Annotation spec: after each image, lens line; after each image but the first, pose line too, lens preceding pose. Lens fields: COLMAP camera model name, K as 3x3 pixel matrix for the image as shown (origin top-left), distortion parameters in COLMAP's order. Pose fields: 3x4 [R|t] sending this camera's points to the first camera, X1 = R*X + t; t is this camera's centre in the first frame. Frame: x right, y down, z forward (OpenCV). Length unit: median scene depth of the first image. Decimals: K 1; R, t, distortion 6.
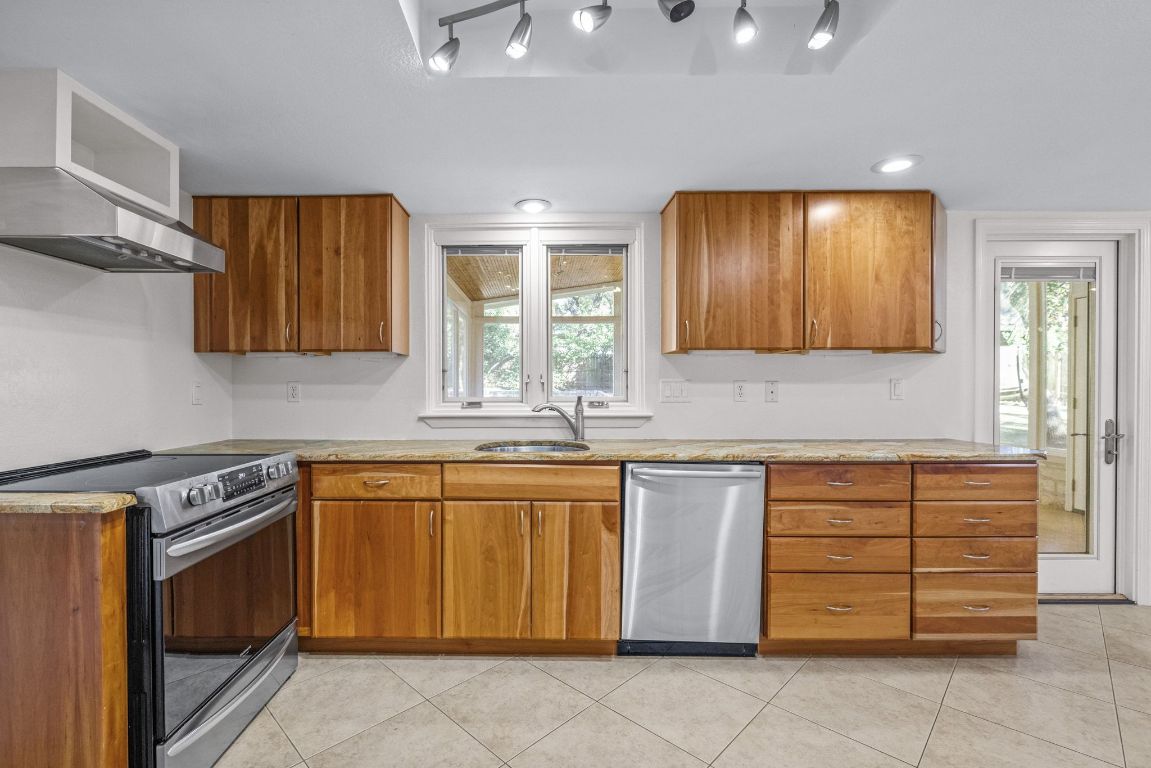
lens RADIAL K [[505.5, 0, 571.0], [0, 505.5, 390.5], [0, 0, 1]] dist [-0.000316, 0.000637]
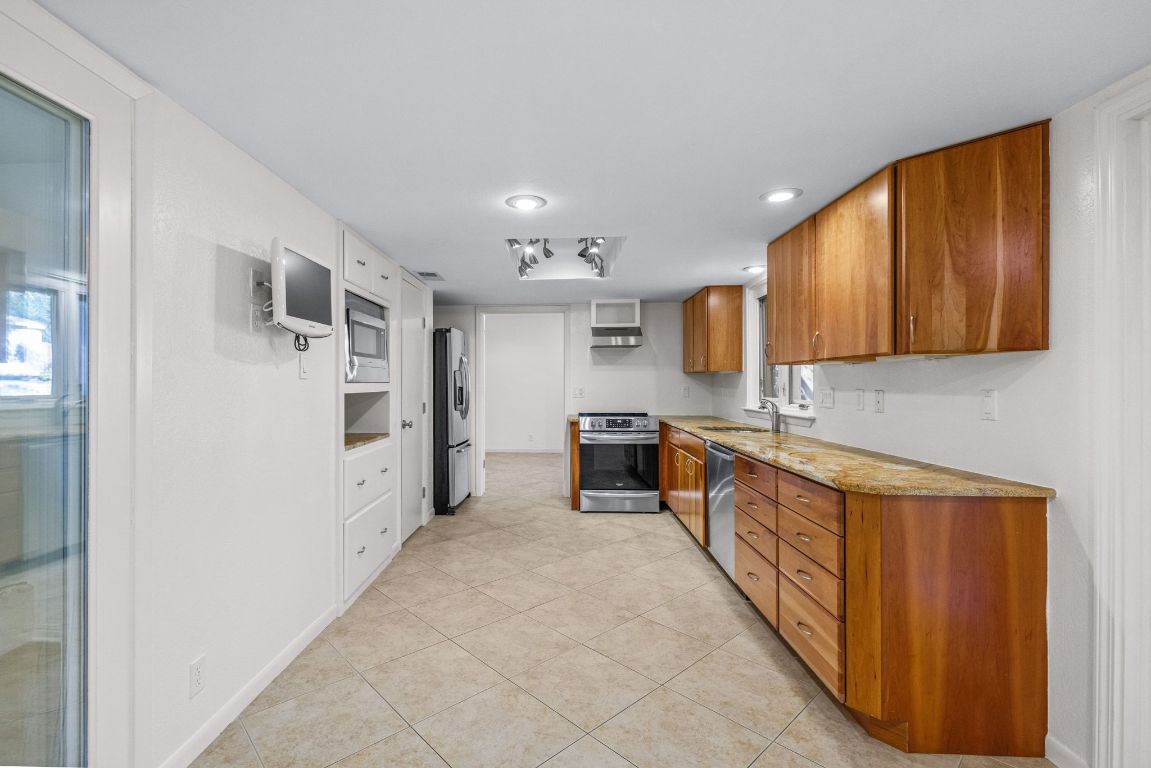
lens RADIAL K [[505.5, 0, 534.1], [0, 505.5, 381.8], [0, 0, 1]] dist [-0.000316, 0.000637]
pose [[-0.036909, -0.001446, -0.999318, 1.790730], [-0.009236, 0.999957, -0.001106, -0.035926], [0.999276, 0.009189, -0.036921, 0.516360]]
